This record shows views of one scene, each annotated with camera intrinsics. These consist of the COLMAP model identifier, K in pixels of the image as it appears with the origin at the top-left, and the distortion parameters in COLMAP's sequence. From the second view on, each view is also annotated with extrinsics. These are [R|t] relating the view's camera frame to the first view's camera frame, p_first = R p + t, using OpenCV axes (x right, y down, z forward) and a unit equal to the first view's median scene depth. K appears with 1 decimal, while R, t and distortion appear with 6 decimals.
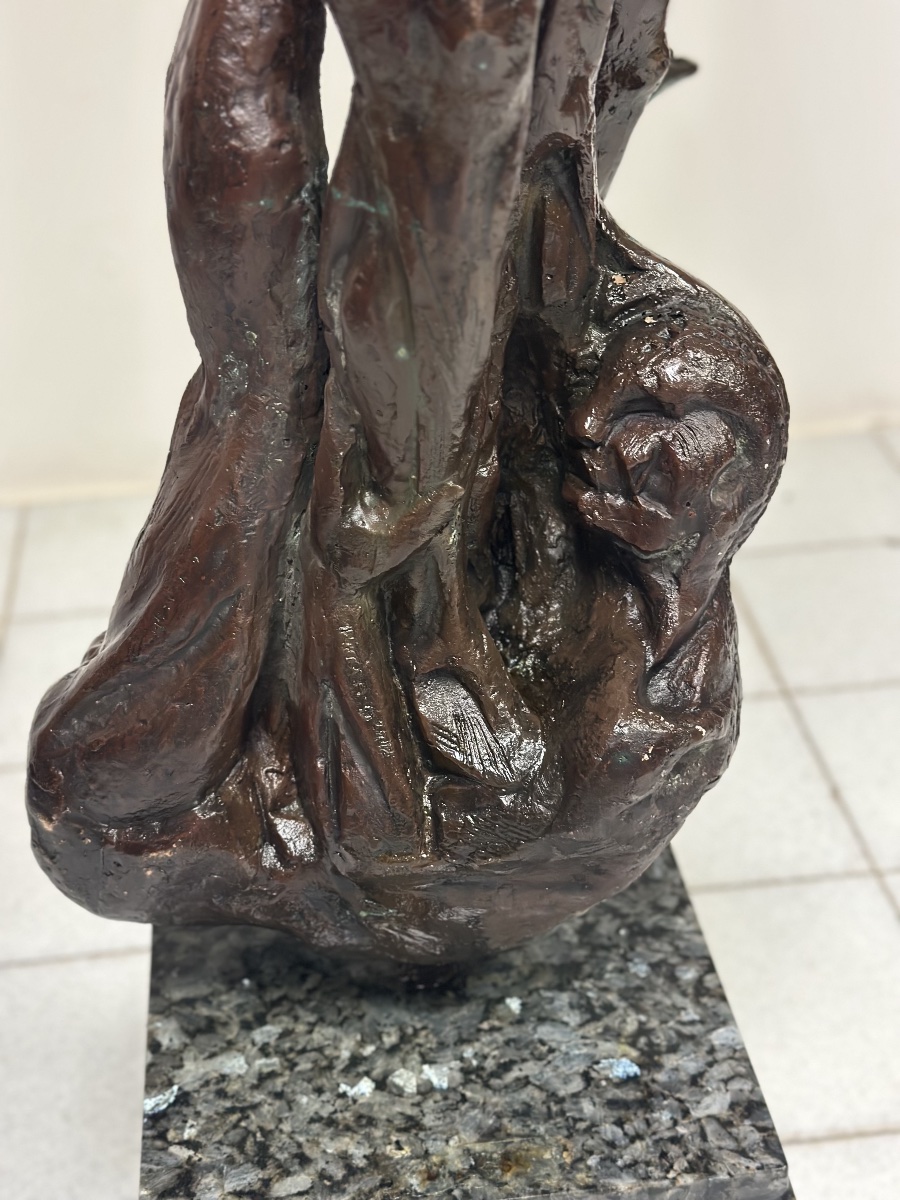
lens RADIAL K [[1681.5, 0, 442.2], [0, 1681.5, 612.1], [0, 0, 1]] dist [0.124773, 0.000000]
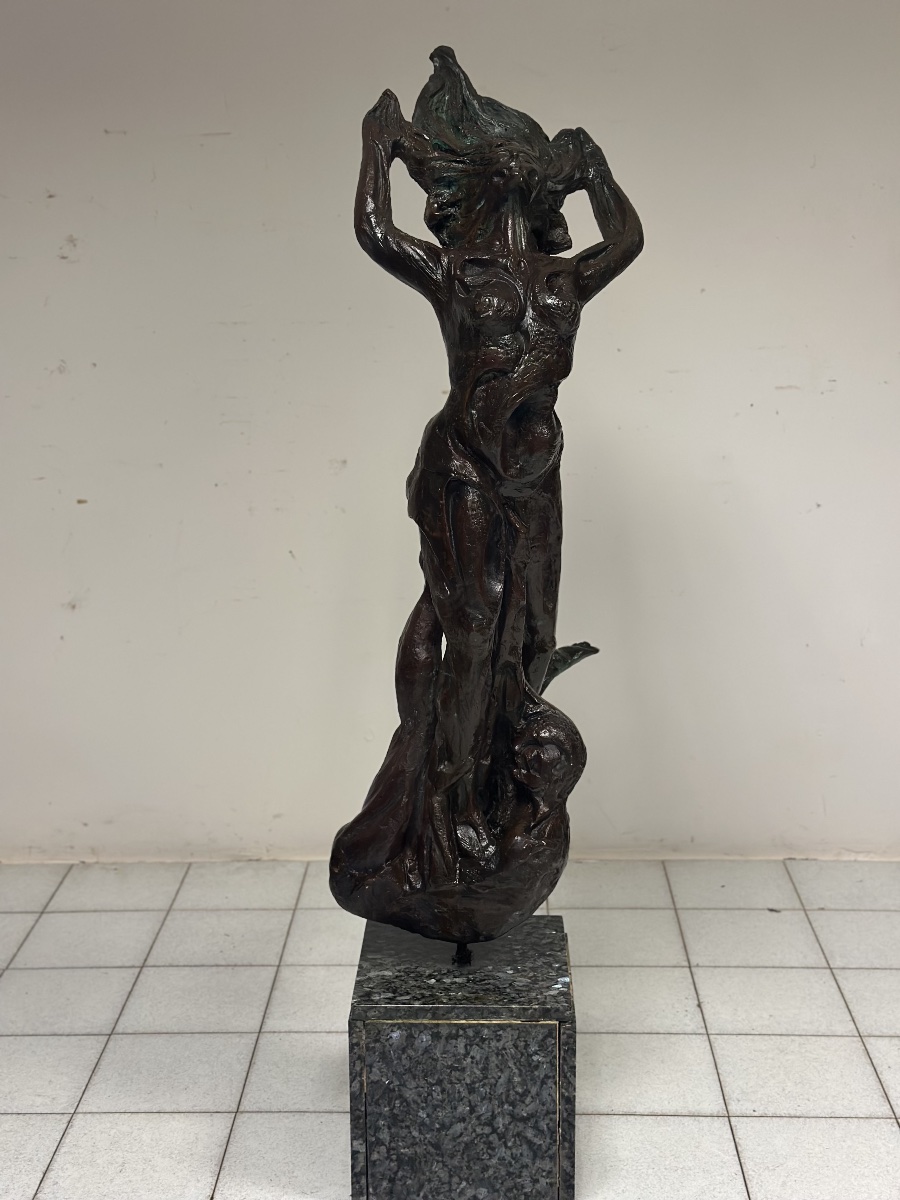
lens RADIAL K [[1681.5, 0, 440.1], [0, 1681.5, 592.5], [0, 0, 1]] dist [0.124773, 0.000000]
pose [[0.988400, 0.048855, -0.143800, 0.367577], [-0.095055, 0.937461, -0.334859, 0.661836], [0.118447, 0.344644, 0.931231, -1.993866]]
